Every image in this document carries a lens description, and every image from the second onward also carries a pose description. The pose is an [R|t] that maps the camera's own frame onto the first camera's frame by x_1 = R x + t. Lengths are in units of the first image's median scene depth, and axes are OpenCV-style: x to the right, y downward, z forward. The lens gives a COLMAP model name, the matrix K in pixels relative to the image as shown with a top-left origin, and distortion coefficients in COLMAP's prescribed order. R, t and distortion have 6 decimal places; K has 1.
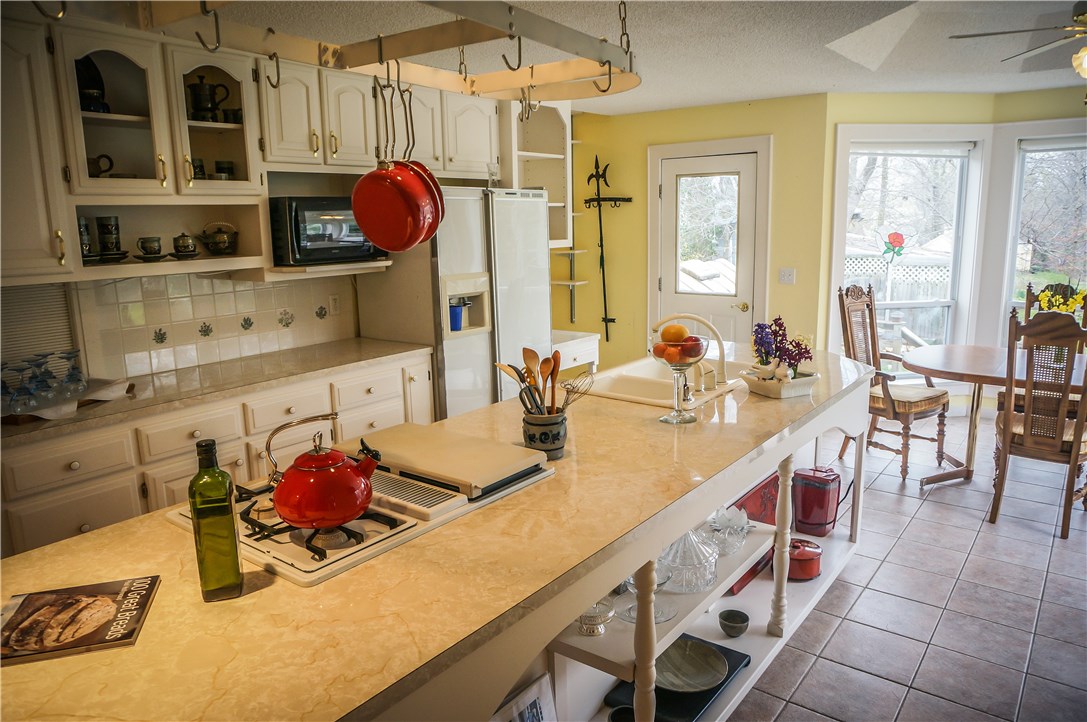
lens RADIAL K [[744.1, 0, 546.4], [0, 744.1, 352.4], [0, 0, 1]] dist [-0.031217, 0.004350]
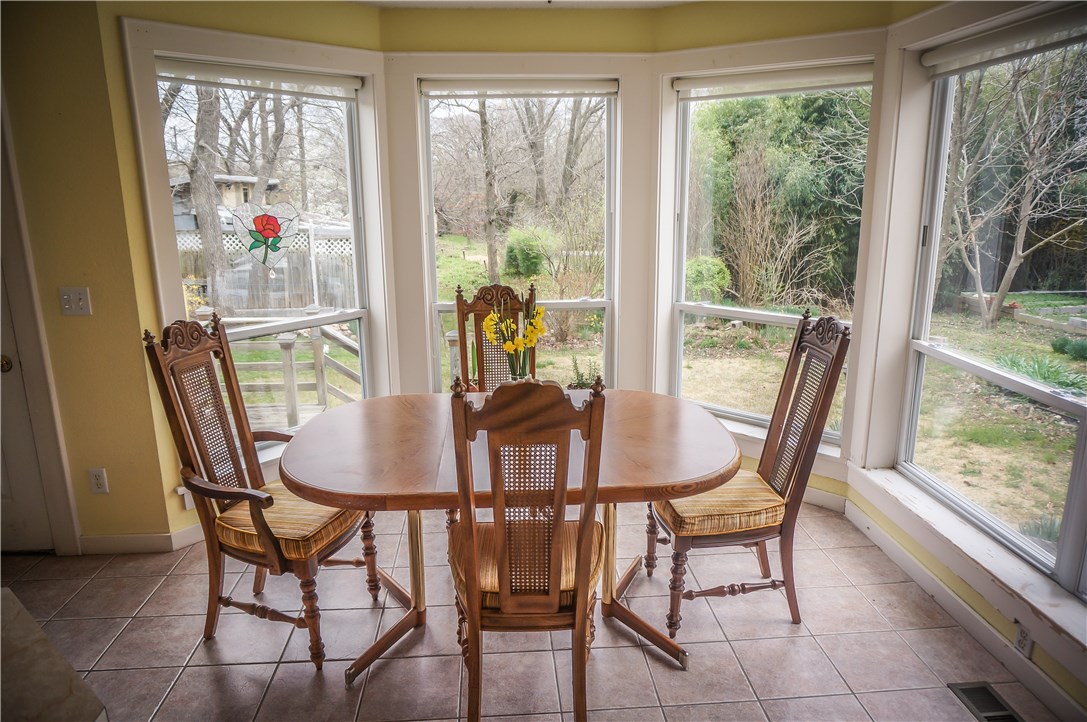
lens RADIAL K [[744.1, 0, 546.4], [0, 744.1, 352.4], [0, 0, 1]] dist [-0.031217, 0.004350]
pose [[0.748254, -0.142626, 0.647899, 0.274331], [0.117972, 0.989657, 0.081614, -0.083594], [-0.652839, 0.015366, 0.757341, 0.444322]]
